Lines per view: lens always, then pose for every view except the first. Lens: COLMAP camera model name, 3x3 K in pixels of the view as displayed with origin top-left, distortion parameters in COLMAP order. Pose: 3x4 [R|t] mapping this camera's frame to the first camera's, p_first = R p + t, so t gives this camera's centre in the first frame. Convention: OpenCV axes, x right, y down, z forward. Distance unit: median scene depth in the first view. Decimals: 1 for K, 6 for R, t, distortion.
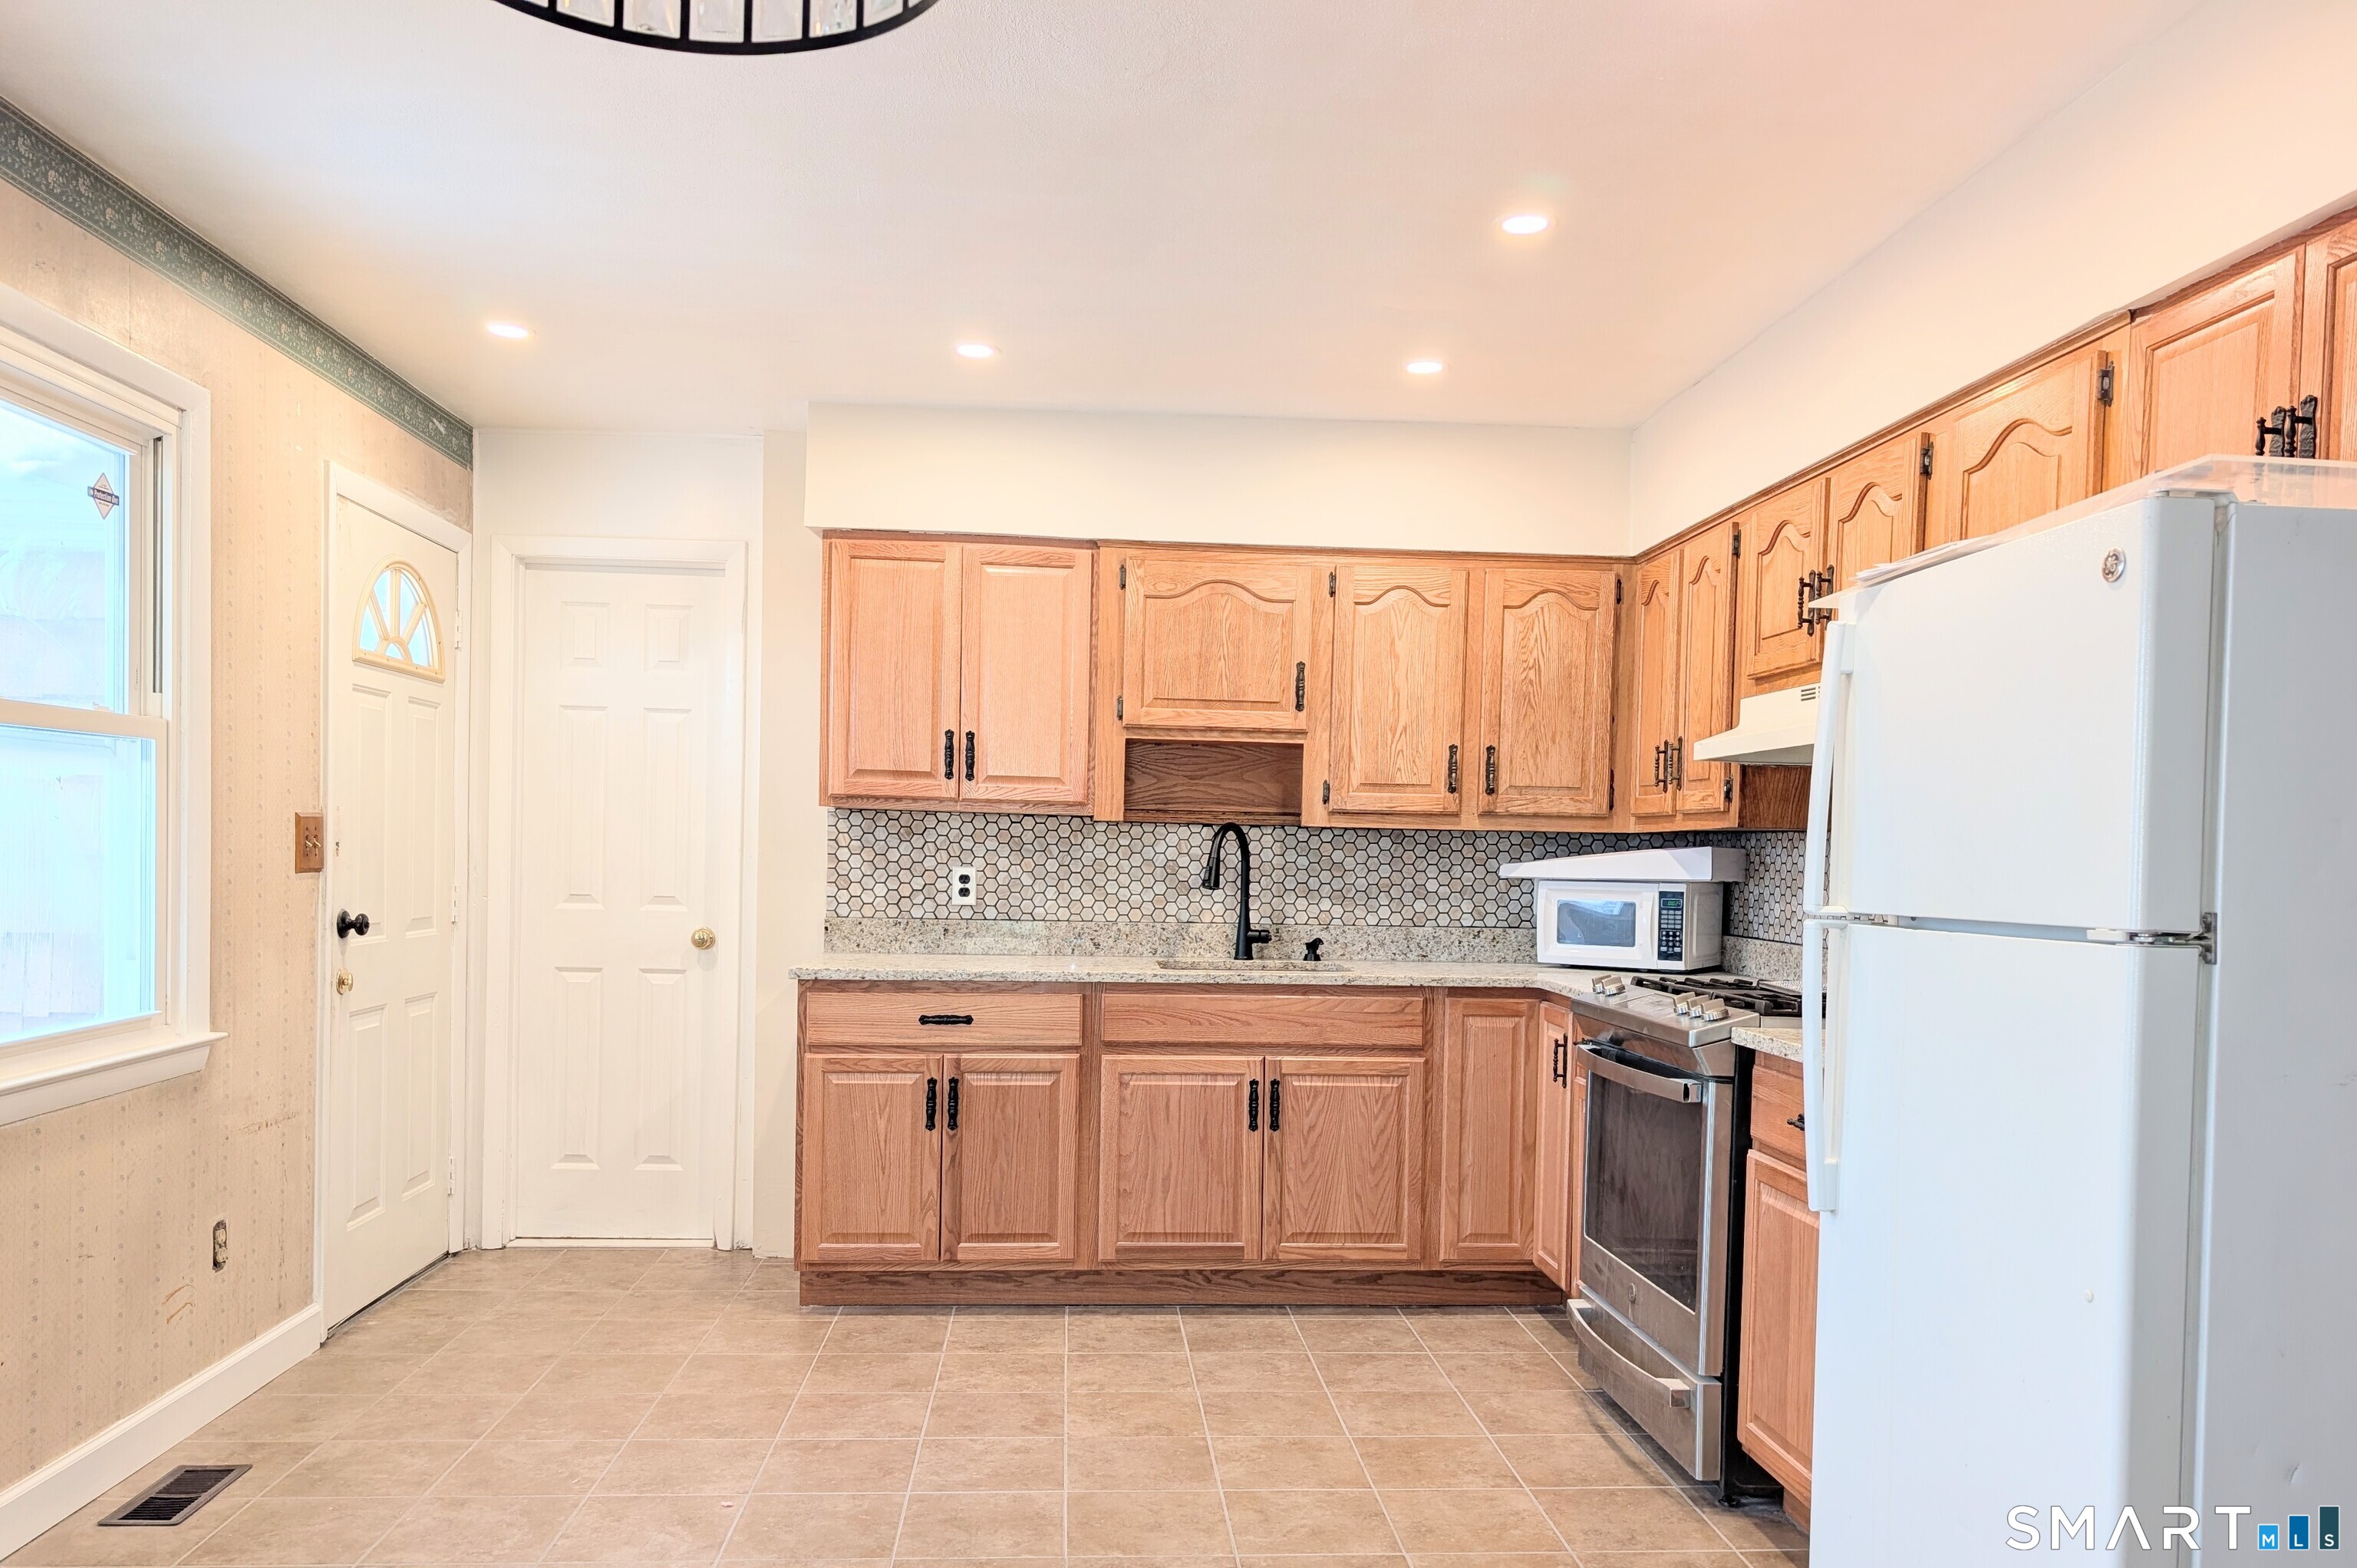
lens RADIAL K [[1678.9, 0, 1120.4], [0, 1678.9, 906.6], [0, 0, 1]] dist [0.026931, -0.029488]
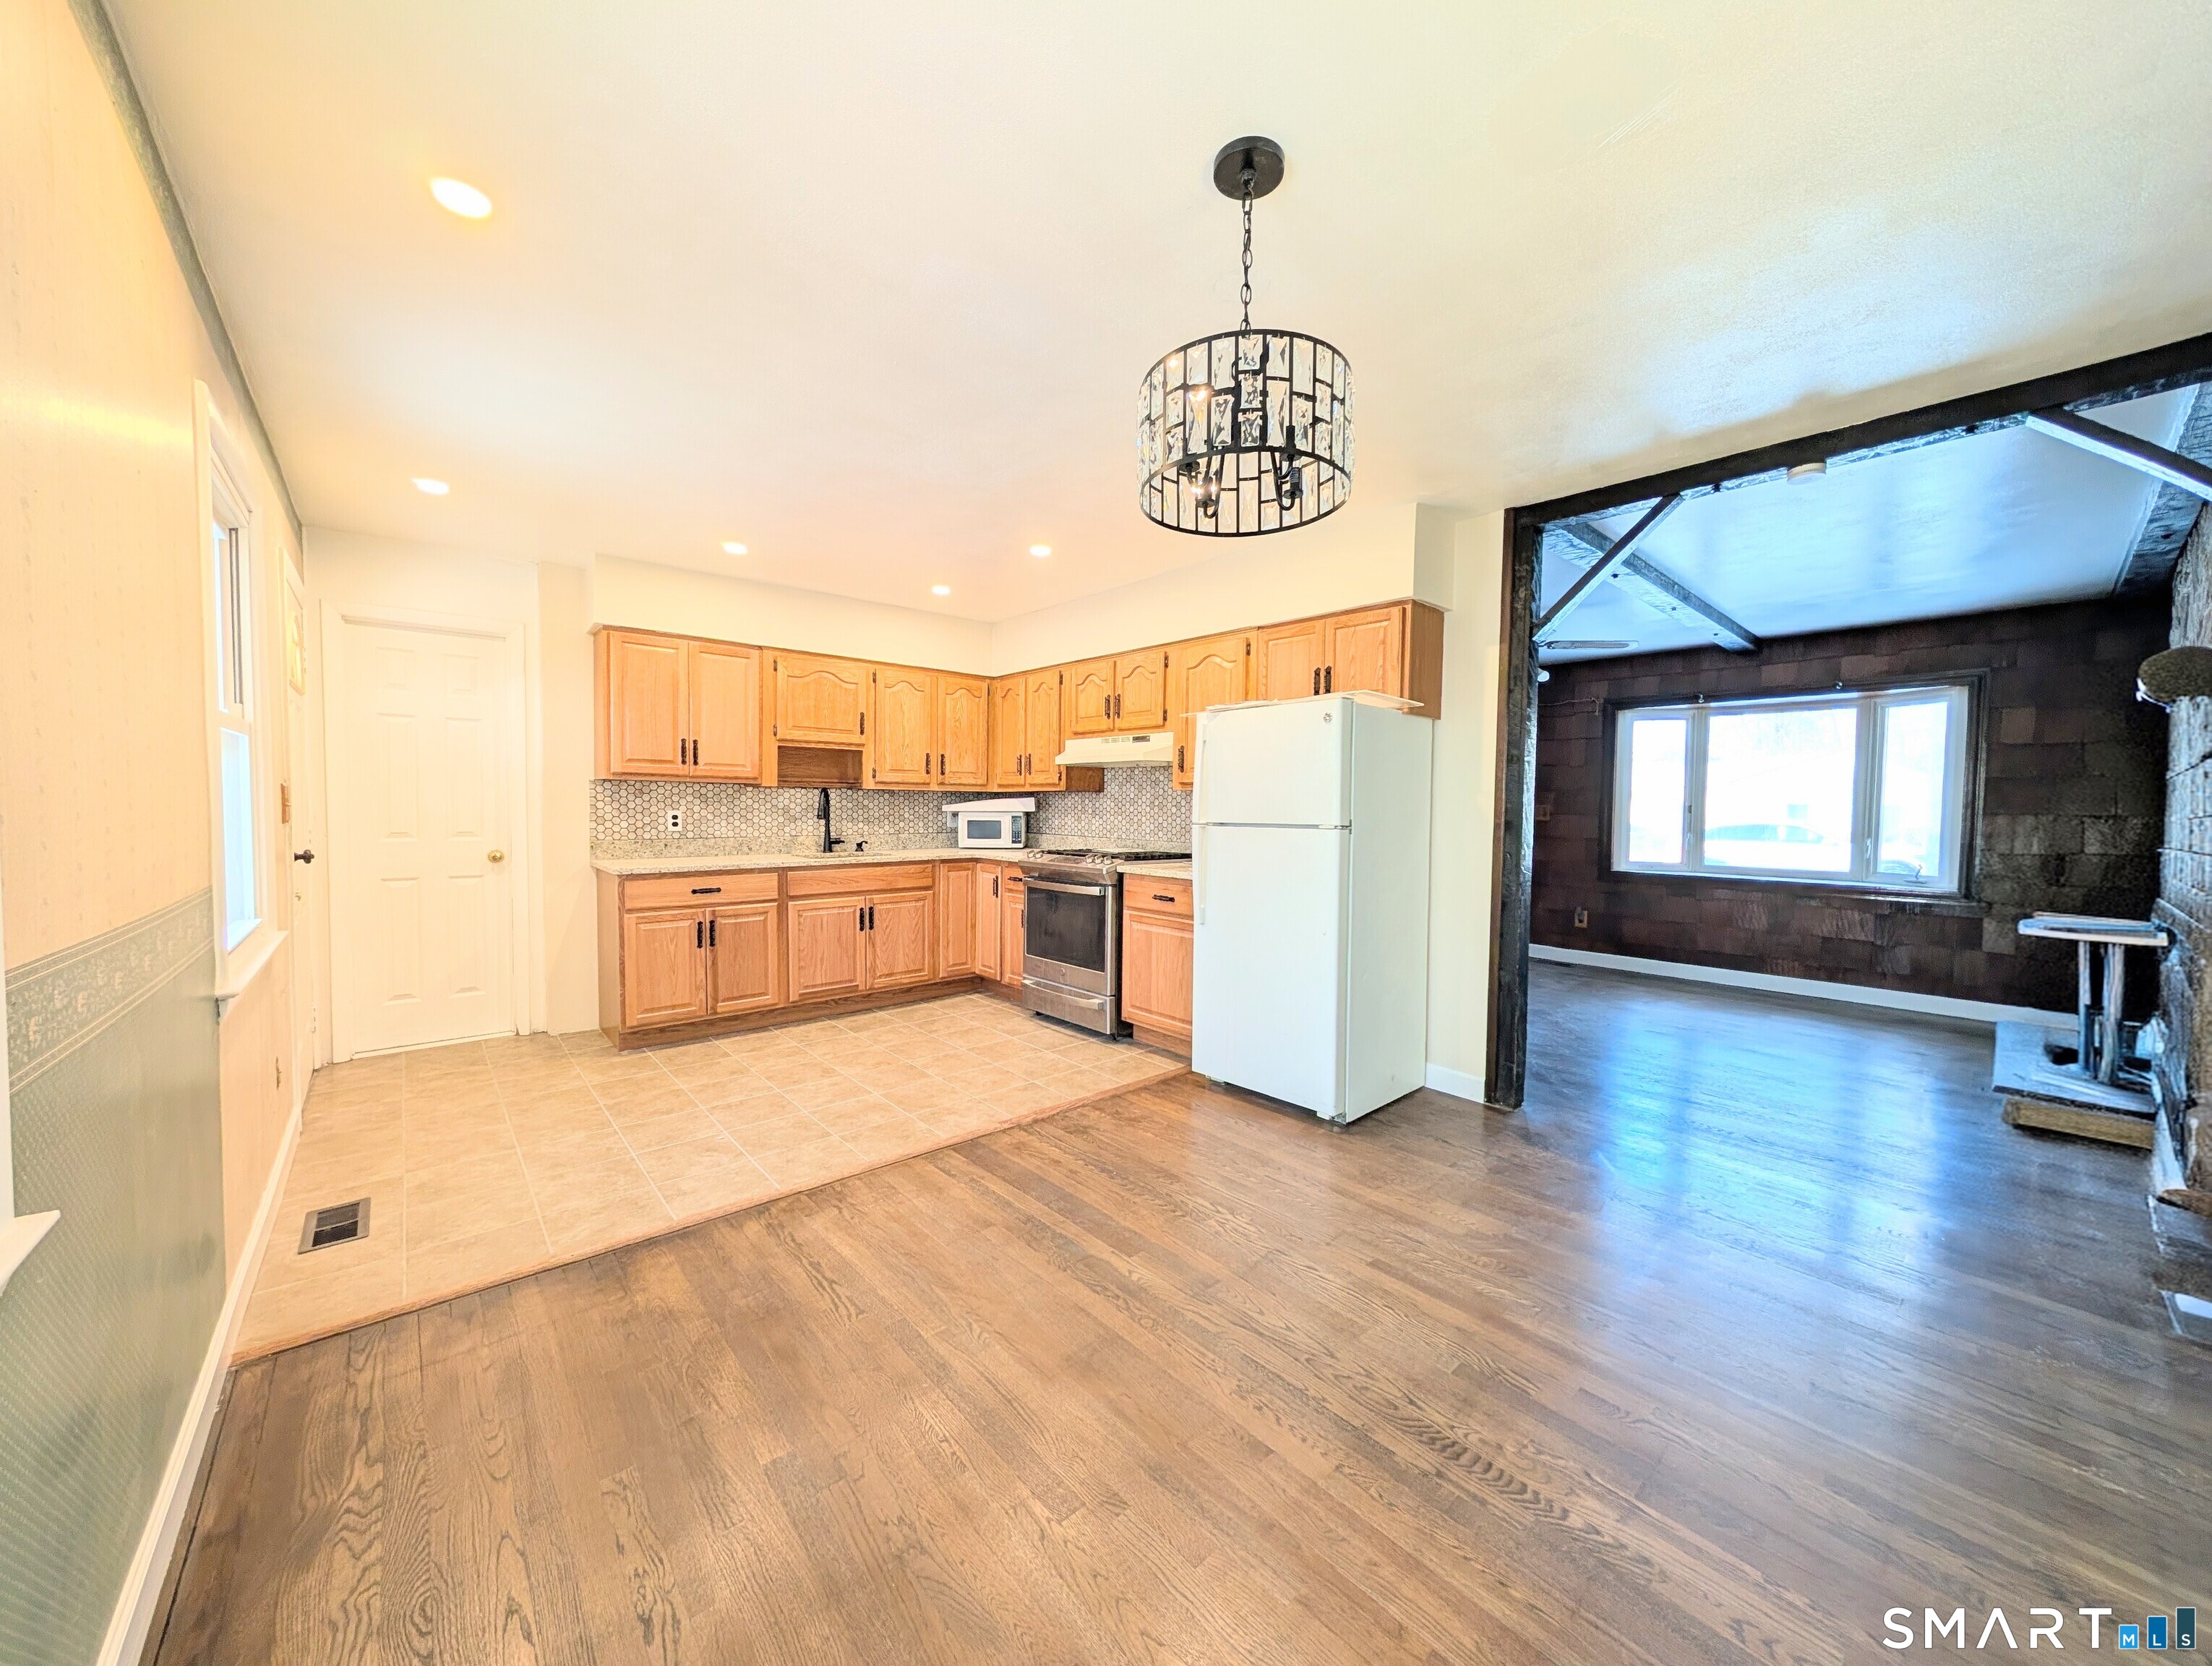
lens RADIAL K [[797.6, 0, 1097.5], [0, 797.6, 845.0], [0, 0, 1]] dist [0.000978, 0.000120]
pose [[0.799971, -0.044308, 0.598401, -0.289136], [0.026722, 0.998911, 0.038240, -0.007693], [-0.599444, -0.014601, 0.800284, -0.004790]]
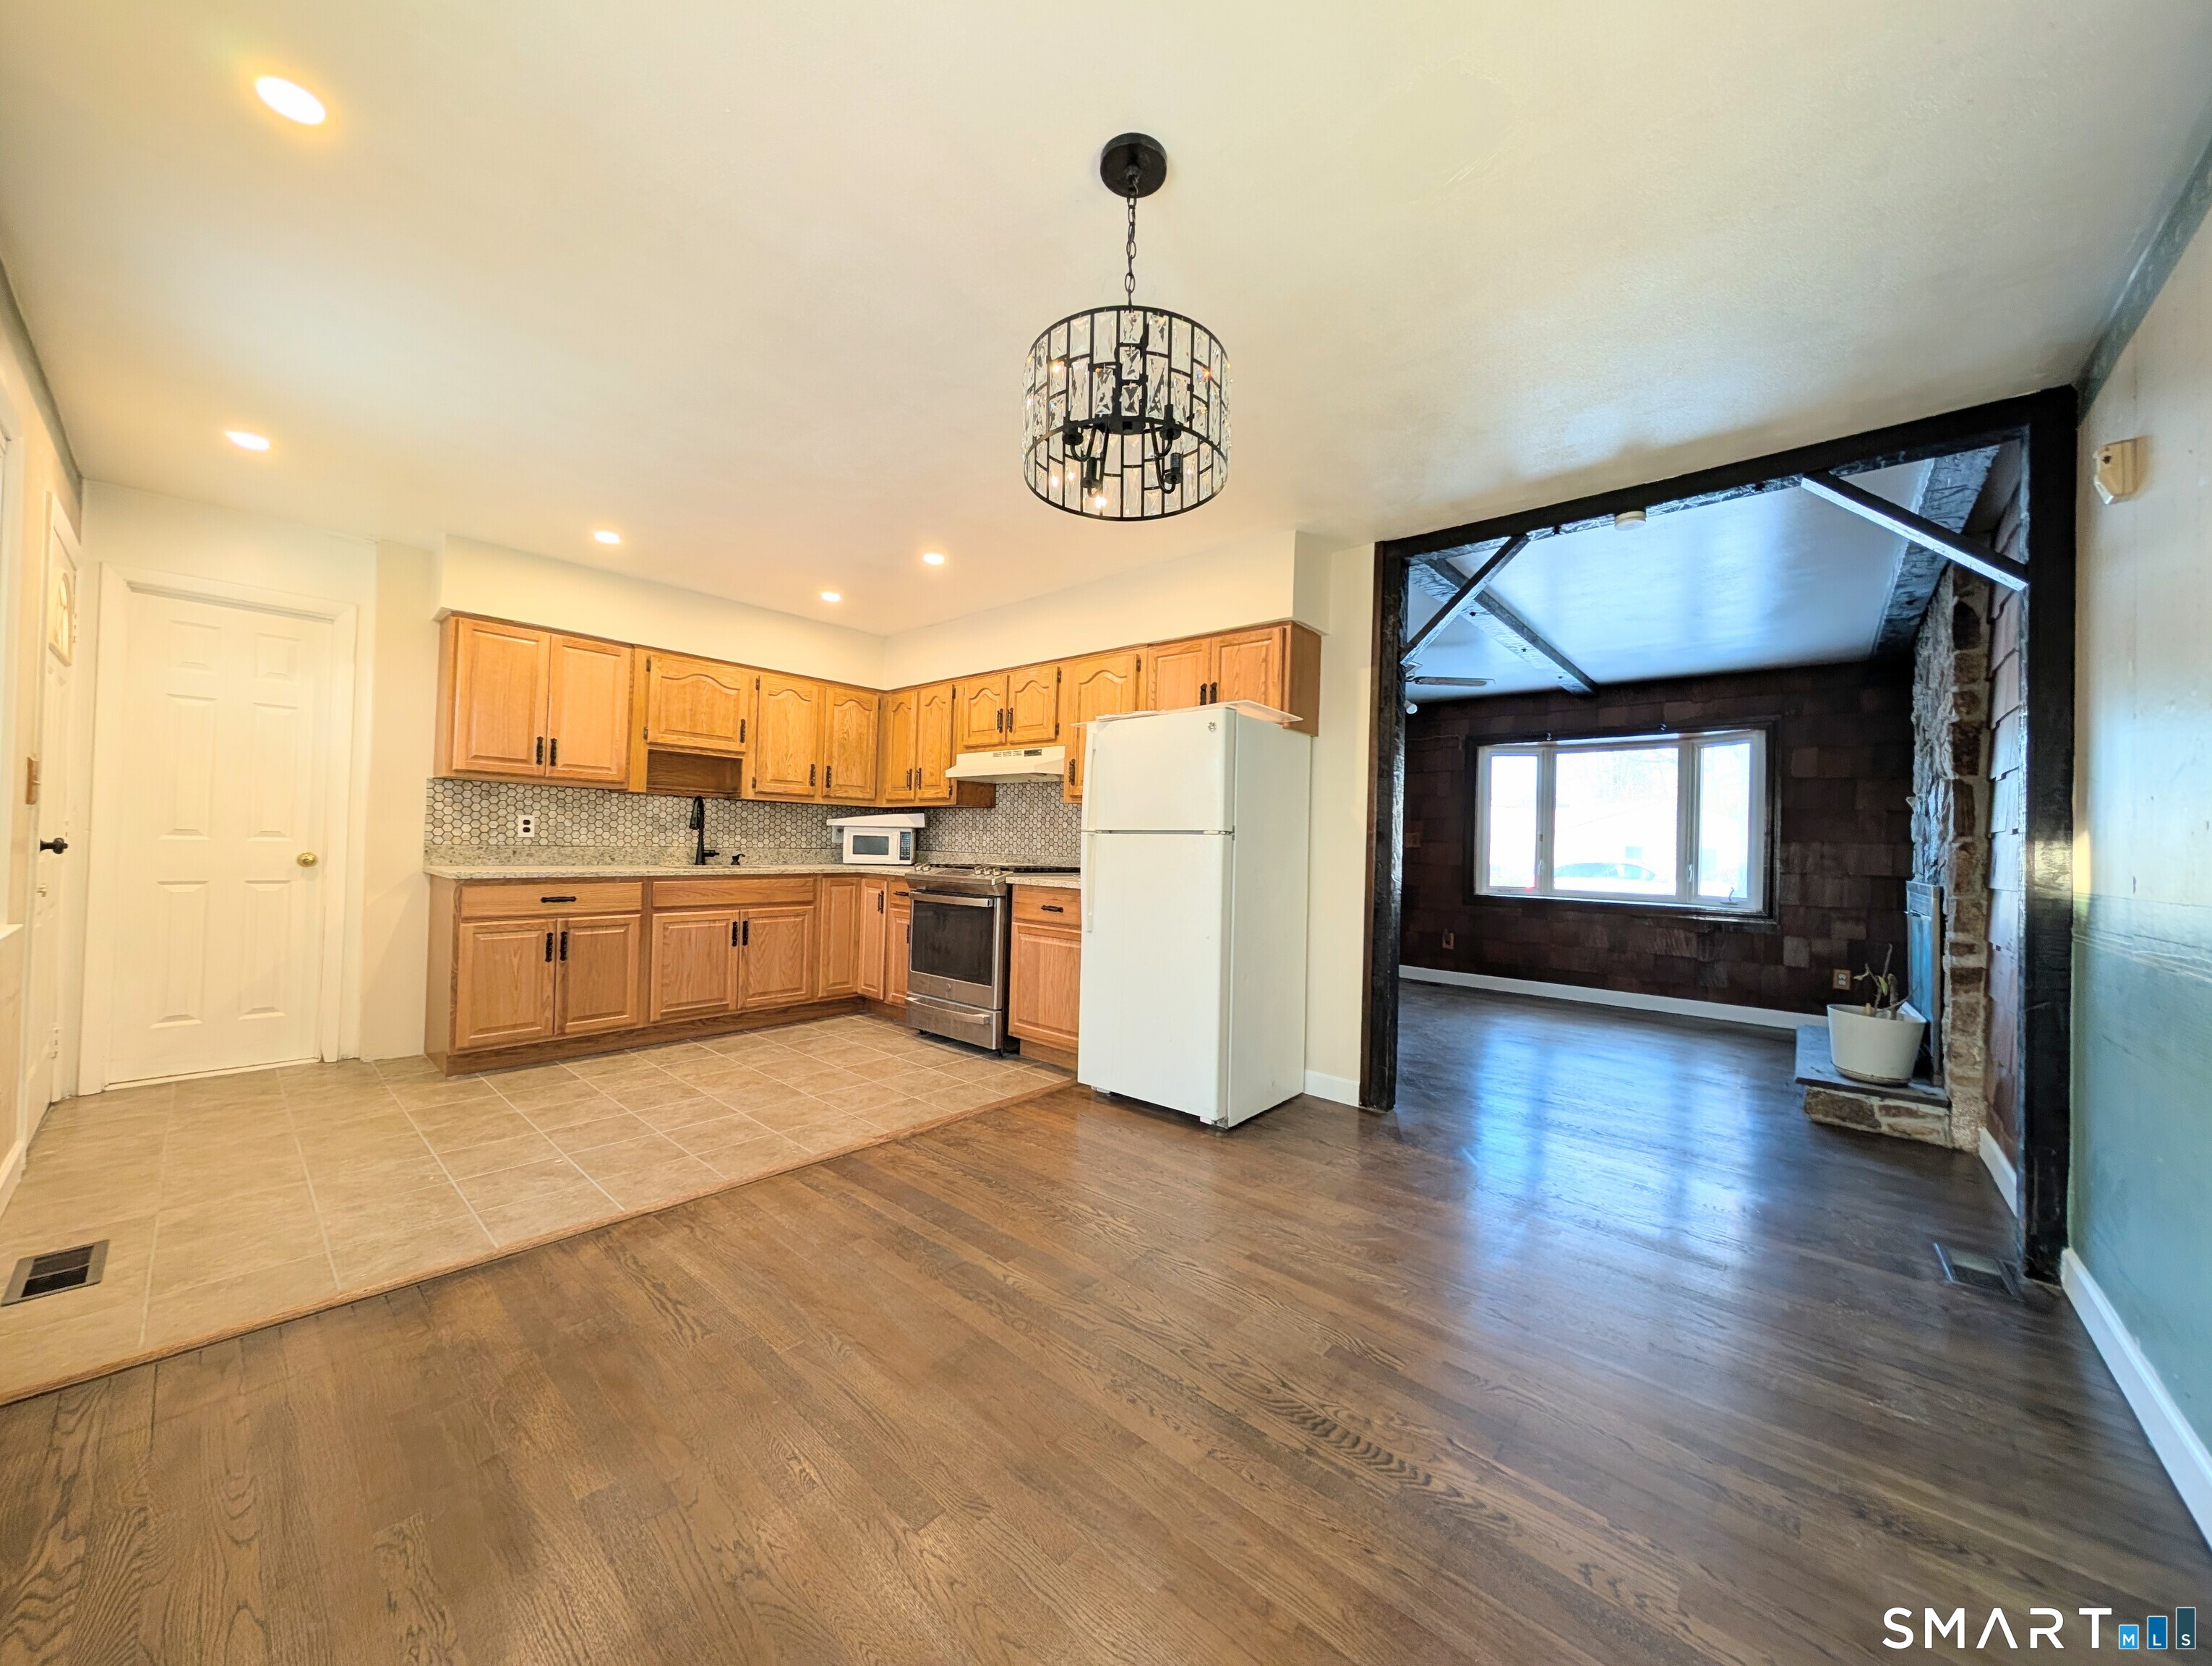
lens RADIAL K [[797.6, 0, 1092.3], [0, 797.6, 841.0], [0, 0, 1]] dist [0.000978, 0.000120]
pose [[0.720582, 0.000161, 0.693370, -0.281427], [0.008945, 0.999915, -0.009528, 0.018685], [-0.693312, 0.013068, 0.720519, -0.005906]]
